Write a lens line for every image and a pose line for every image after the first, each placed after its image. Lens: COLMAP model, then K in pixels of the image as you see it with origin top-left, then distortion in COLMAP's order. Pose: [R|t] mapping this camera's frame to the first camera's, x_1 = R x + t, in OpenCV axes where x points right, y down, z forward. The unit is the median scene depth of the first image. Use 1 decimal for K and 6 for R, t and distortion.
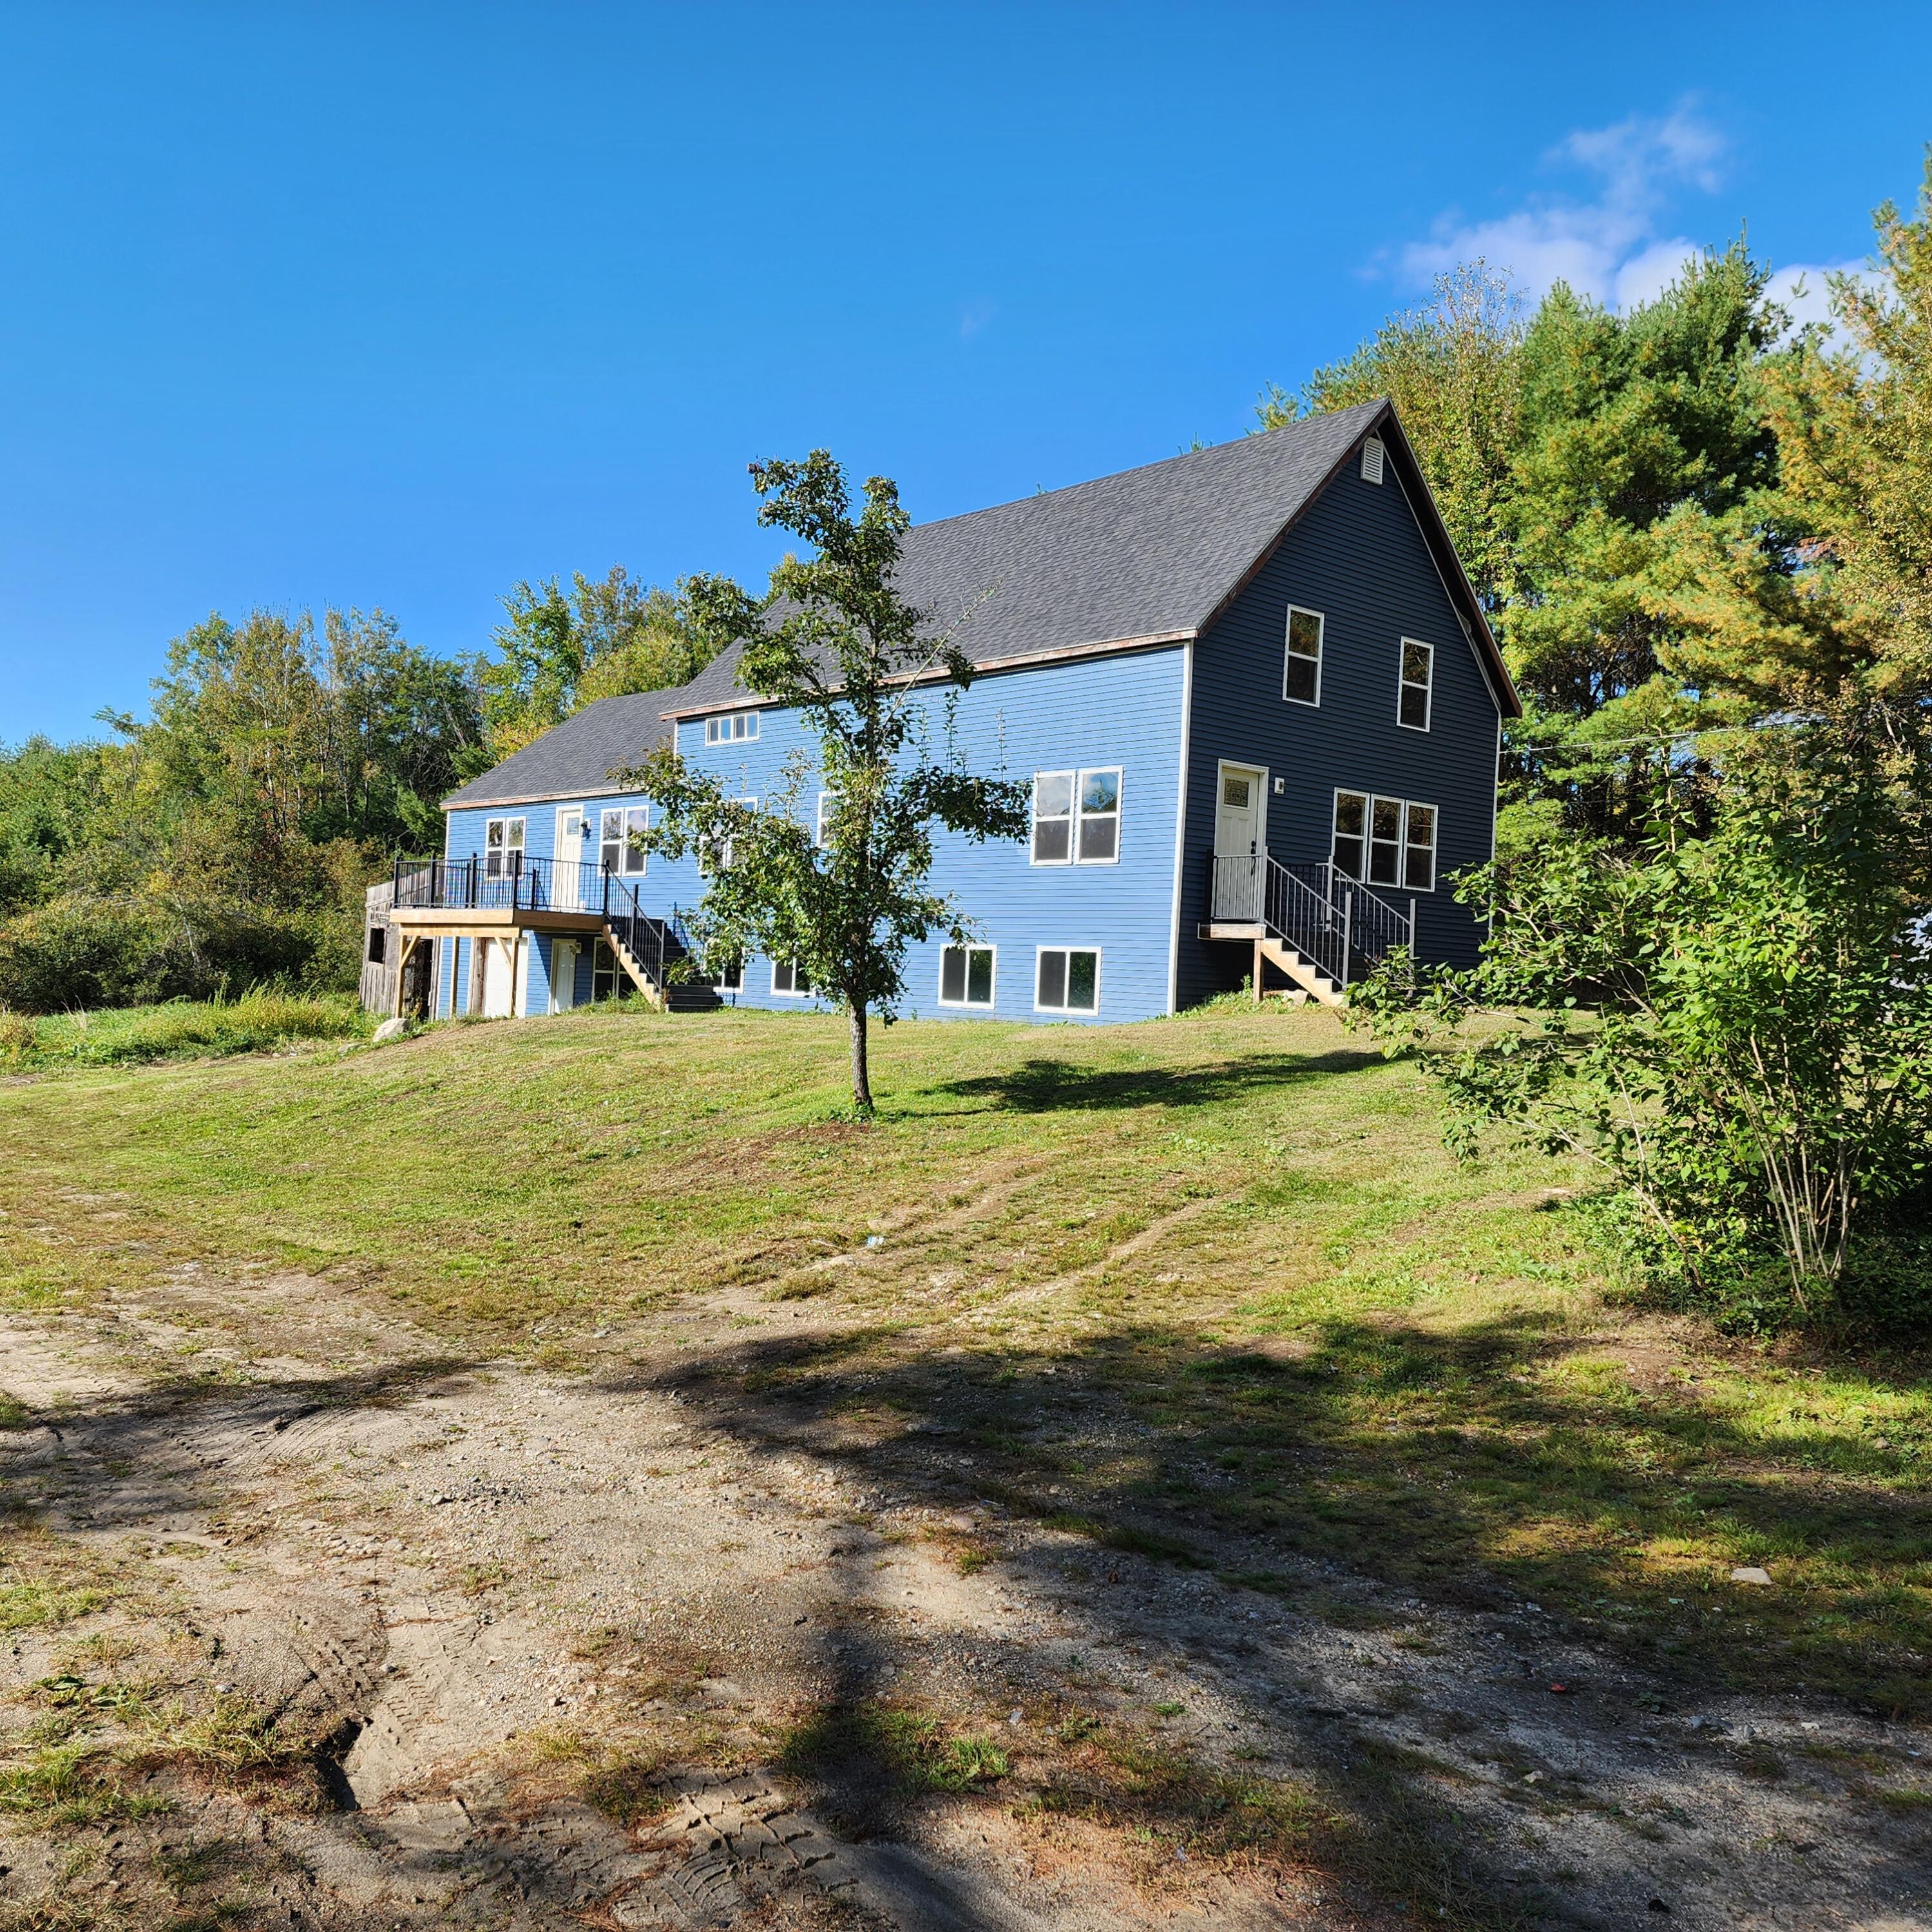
lens RADIAL K [[1752.3, 0, 961.8], [0, 1752.3, 926.8], [0, 0, 1]] dist [0.107035, -0.136052]
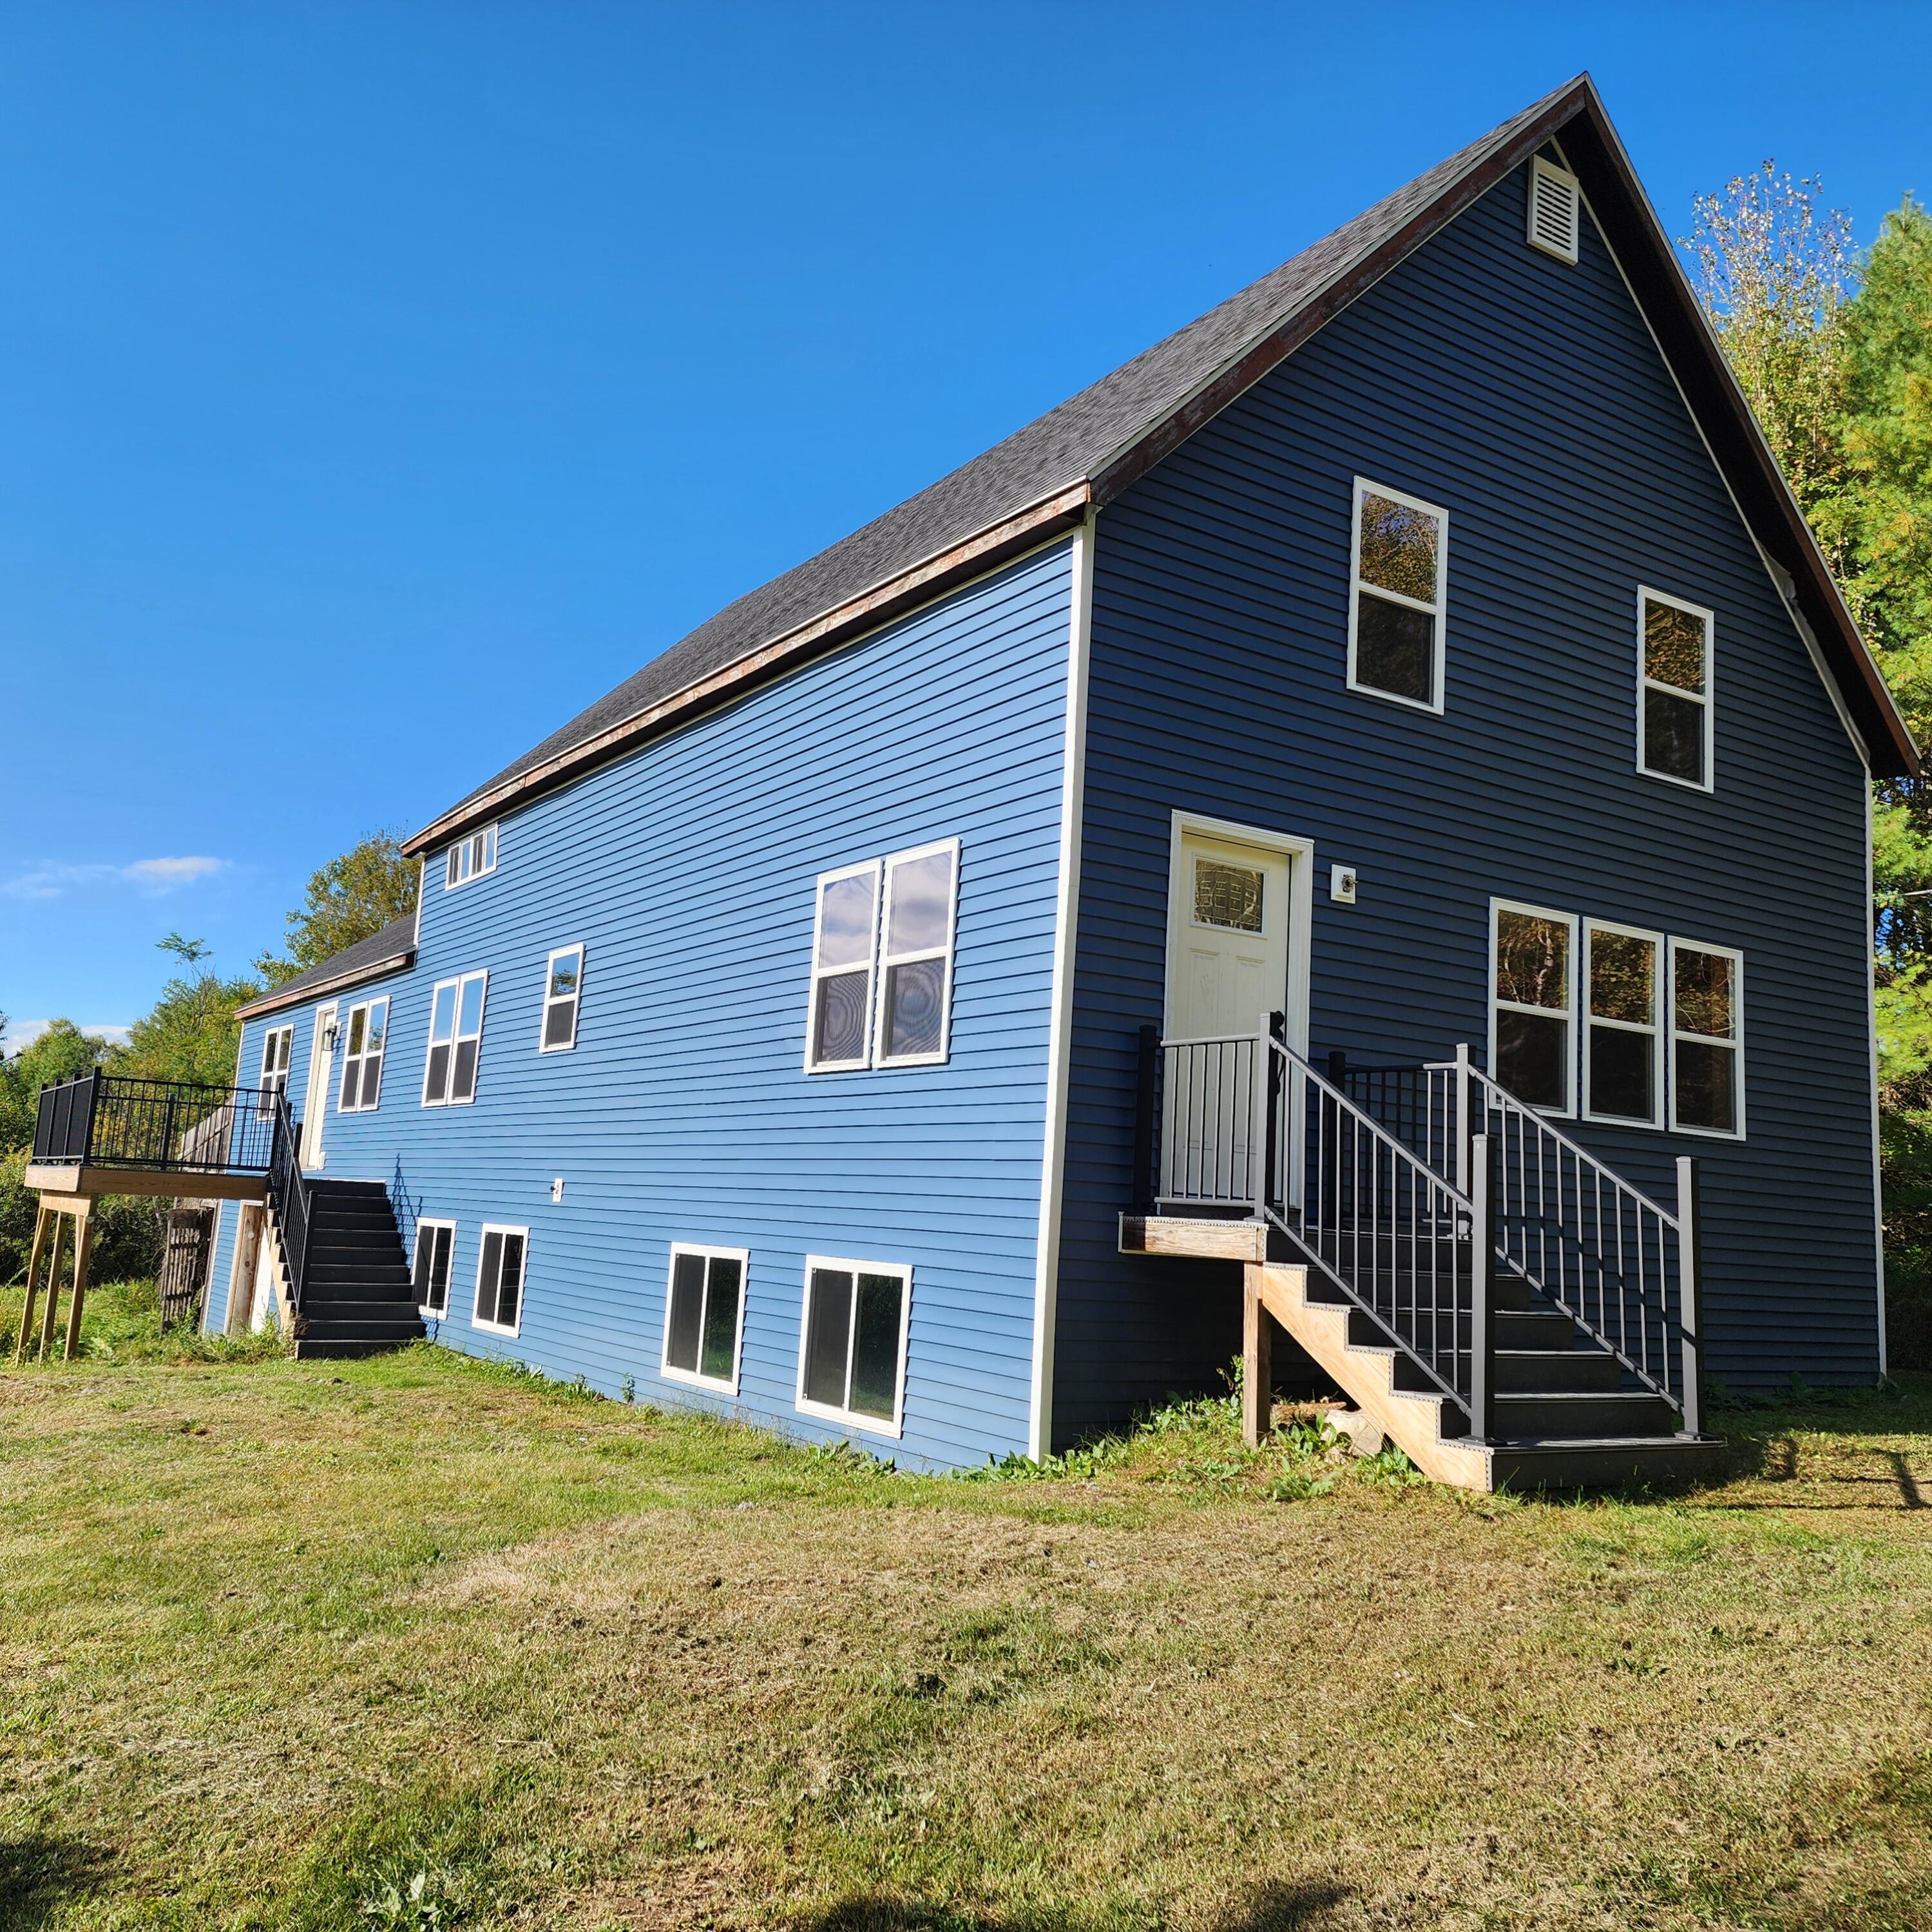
lens RADIAL K [[1752.3, 0, 961.8], [0, 1752.3, 926.8], [0, 0, 1]] dist [0.107035, -0.136052]
pose [[0.988754, -0.015647, -0.148727, 0.119957], [-0.005392, 0.990135, -0.140010, -0.007814], [0.149451, 0.139237, 0.978916, 0.449076]]
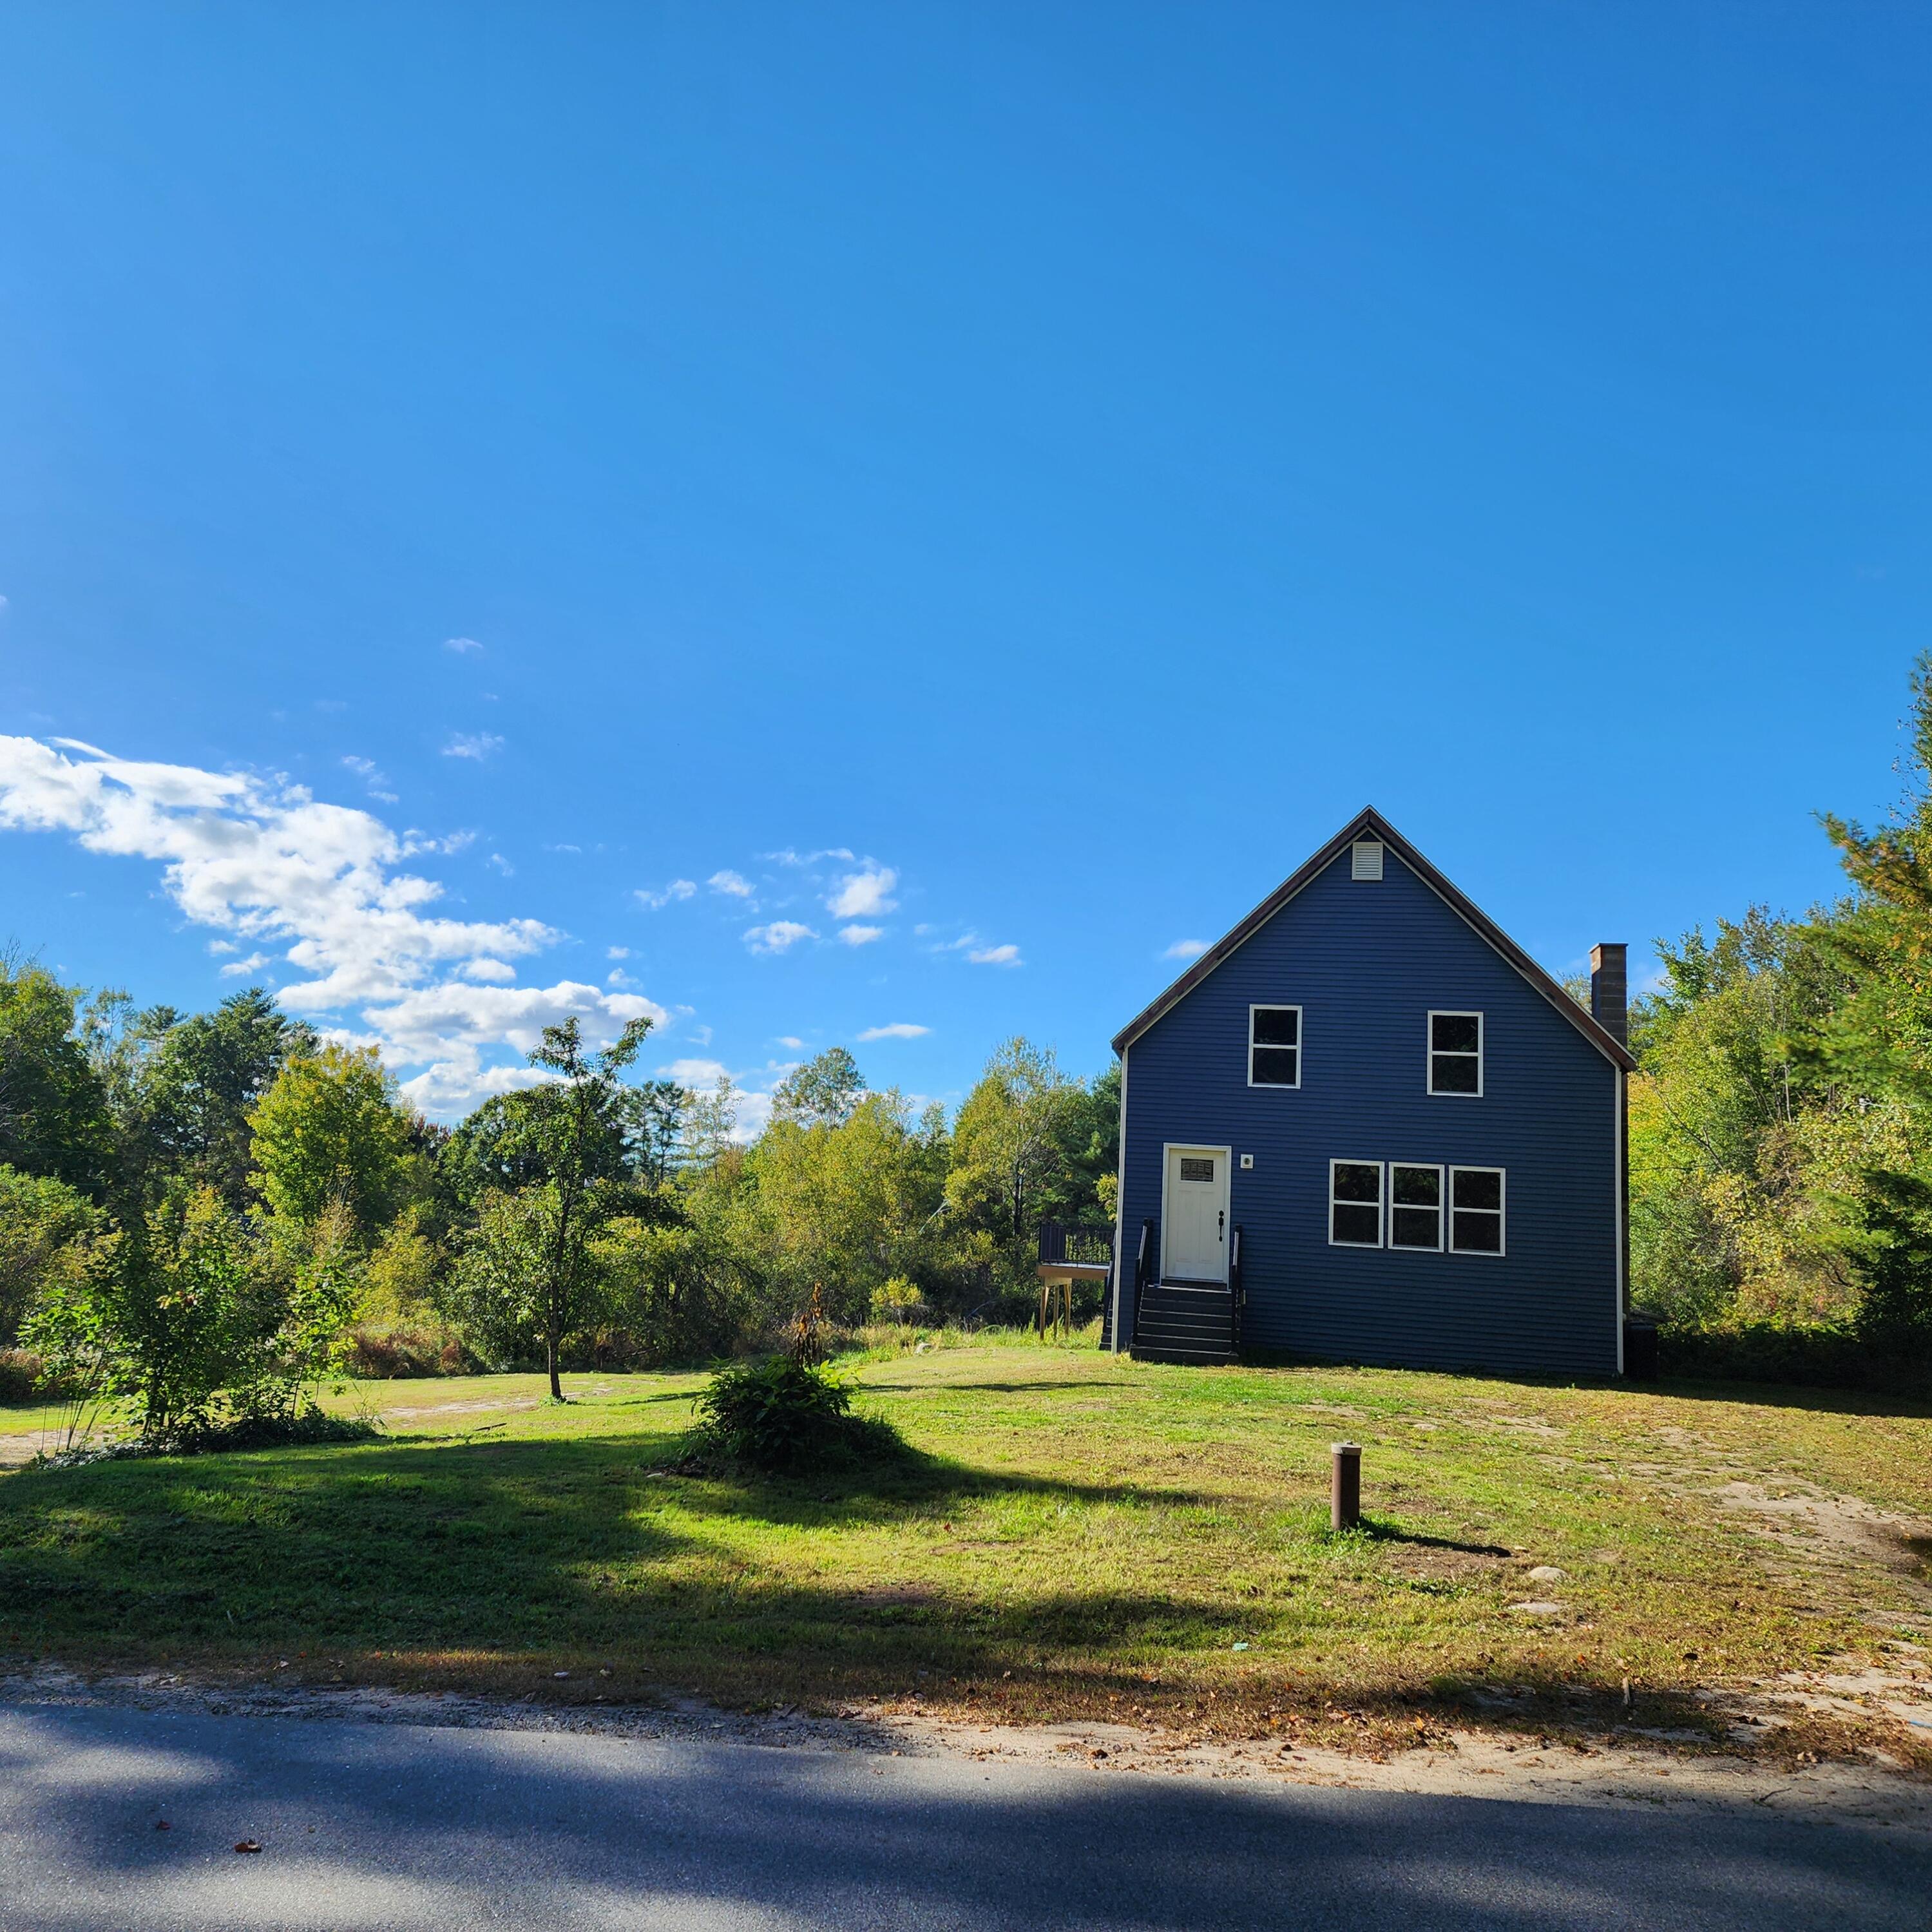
lens RADIAL K [[1739.3, 0, 975.1], [0, 1739.3, 935.8], [0, 0, 1]] dist [0.110043, -0.121998]
pose [[0.603122, -0.156166, -0.782212, 0.774280], [-0.009890, 0.979108, -0.203101, 0.006579], [0.797588, 0.130230, 0.588977, 0.136359]]
